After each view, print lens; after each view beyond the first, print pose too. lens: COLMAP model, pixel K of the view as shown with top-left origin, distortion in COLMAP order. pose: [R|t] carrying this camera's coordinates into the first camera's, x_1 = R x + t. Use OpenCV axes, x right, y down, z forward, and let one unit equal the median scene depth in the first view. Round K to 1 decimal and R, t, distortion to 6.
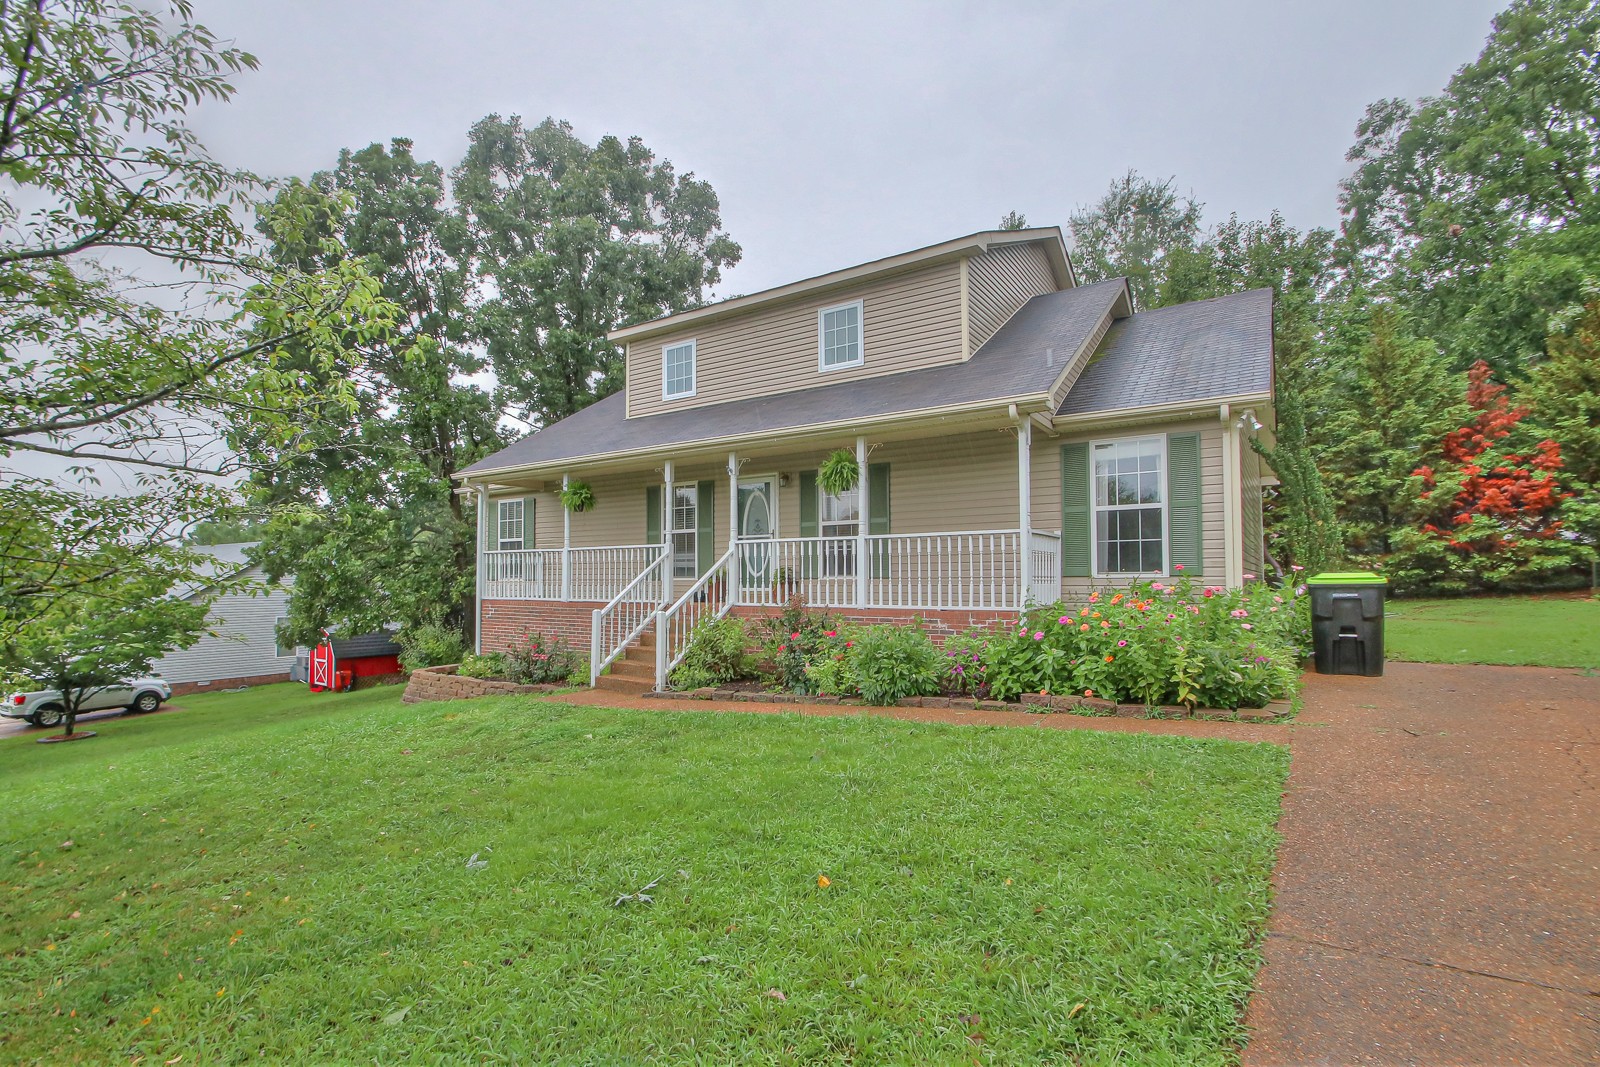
lens RADIAL K [[765.5, 0, 790.7], [0, 765.5, 556.5], [0, 0, 1]] dist [-0.000749, -0.012486]
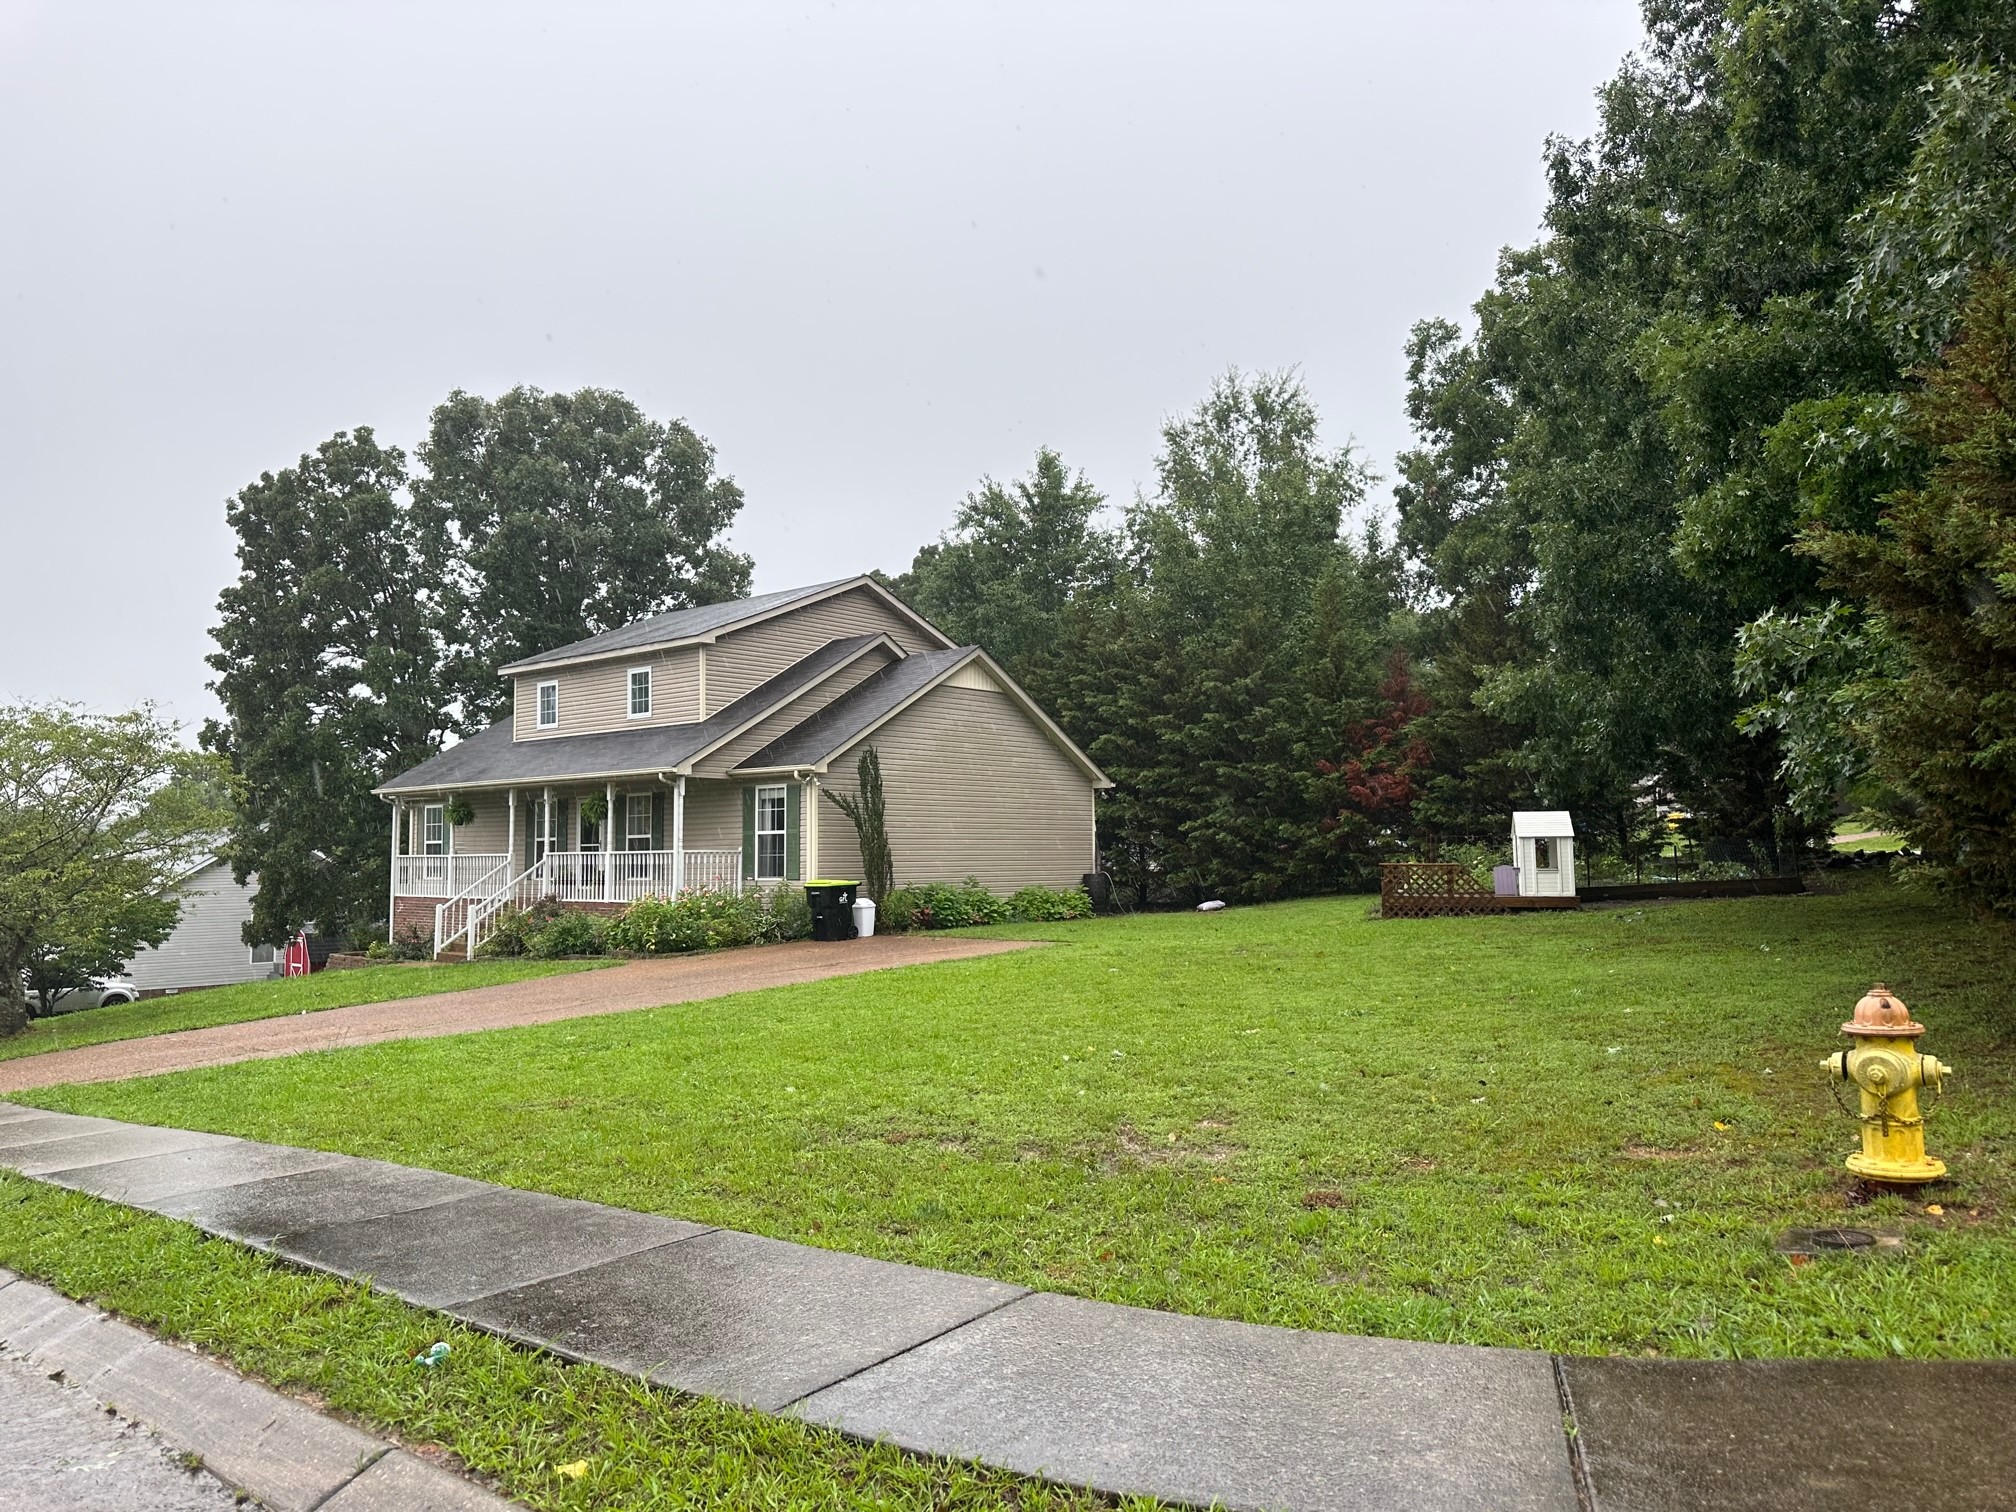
lens RADIAL K [[1313.3, 0, 1008.0], [0, 1313.3, 756.0], [0, 0, 1]] dist [0.047001, -0.119035]
pose [[0.996368, -0.018516, -0.083116, 0.775788], [0.015392, 0.999157, -0.038068, -0.075464], [0.083751, 0.036650, 0.995813, -1.047492]]
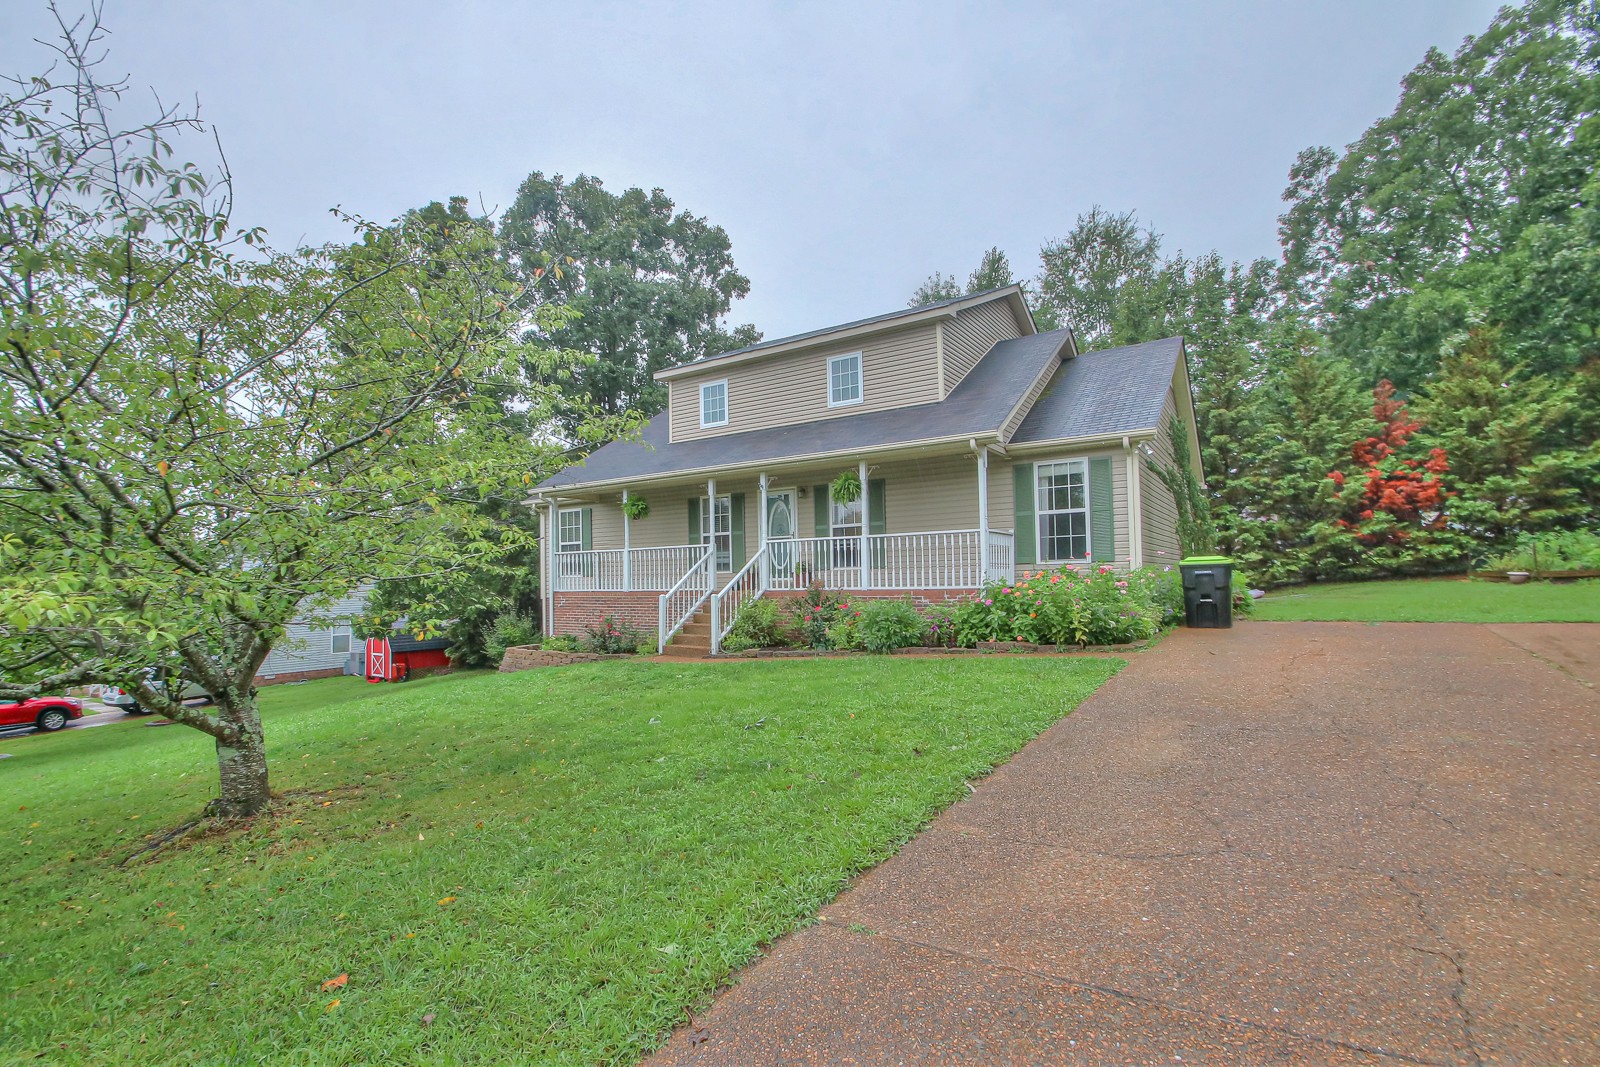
lens RADIAL K [[746.9, 0, 798.4], [0, 746.9, 553.8], [0, 0, 1]] dist [-0.012295, -0.000248]
pose [[0.999835, -0.013637, 0.012011, -0.027666], [0.013694, 0.999895, -0.004700, 0.006764], [-0.011945, 0.004863, 0.999917, -0.215473]]
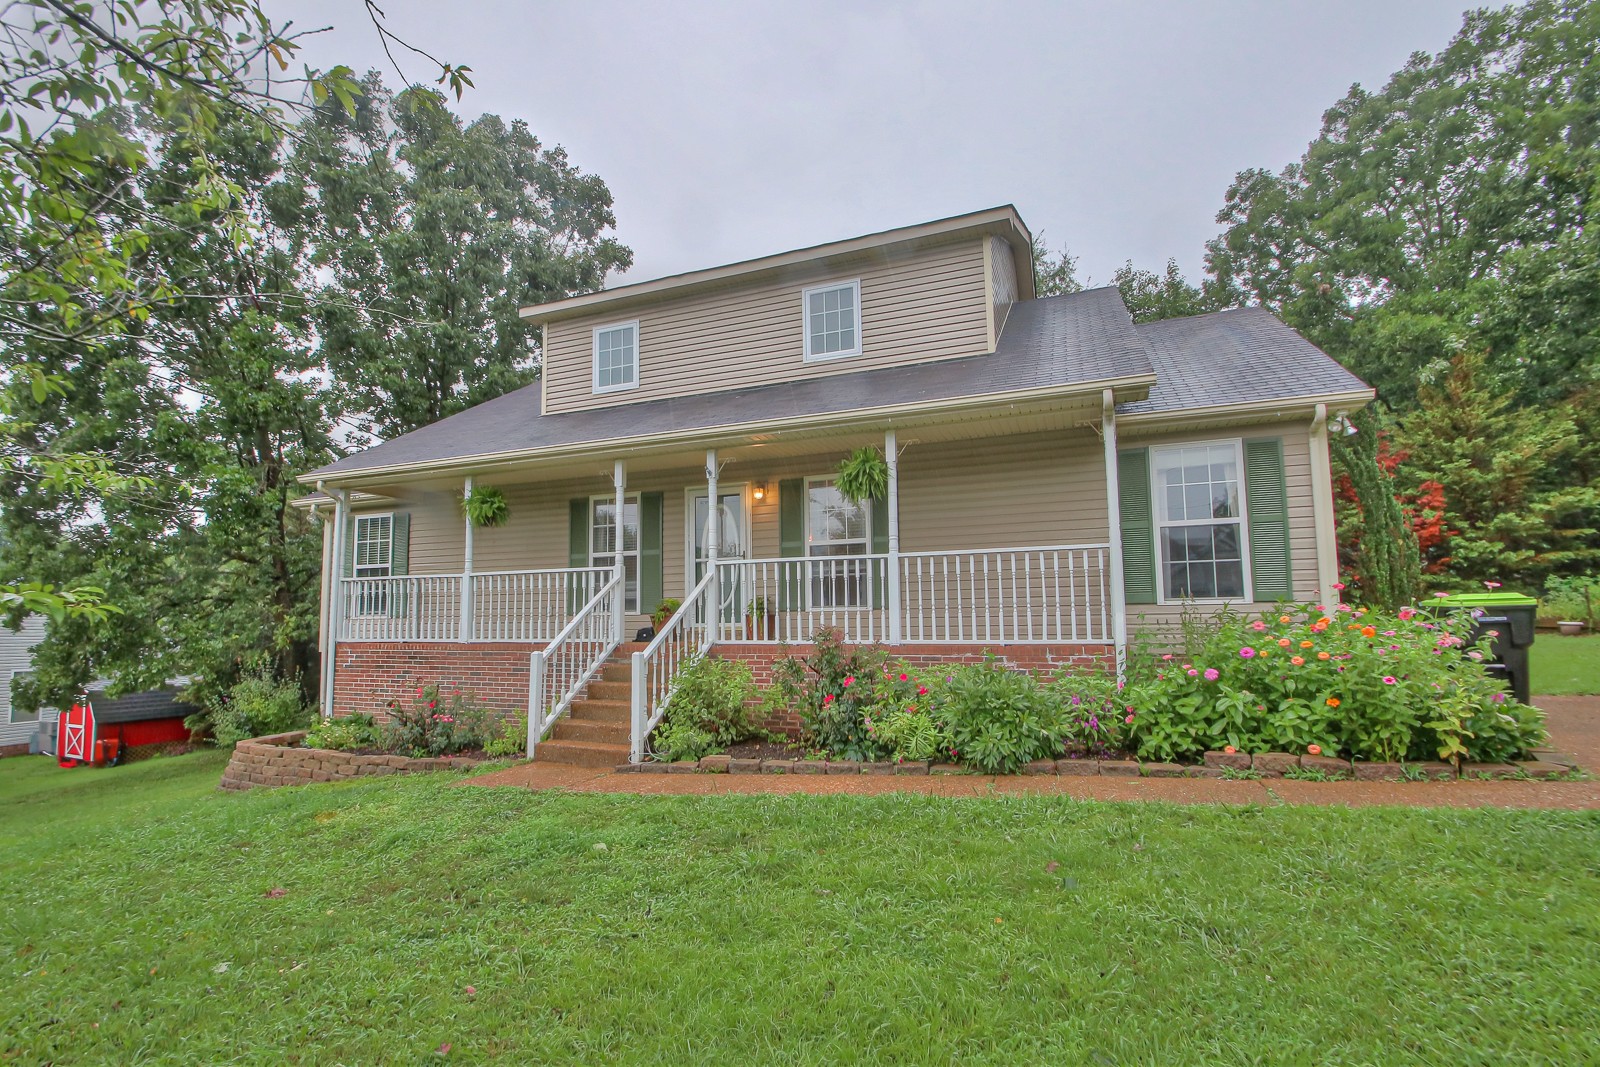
lens RADIAL K [[777.4, 0, 801.5], [0, 777.4, 553.5], [0, 0, 1]] dist [0.012176, -0.023094]
pose [[0.978987, 0.011649, 0.203590, -0.122446], [0.000386, 0.998259, -0.058978, 0.015366], [-0.203922, 0.057817, 0.977278, 0.166224]]
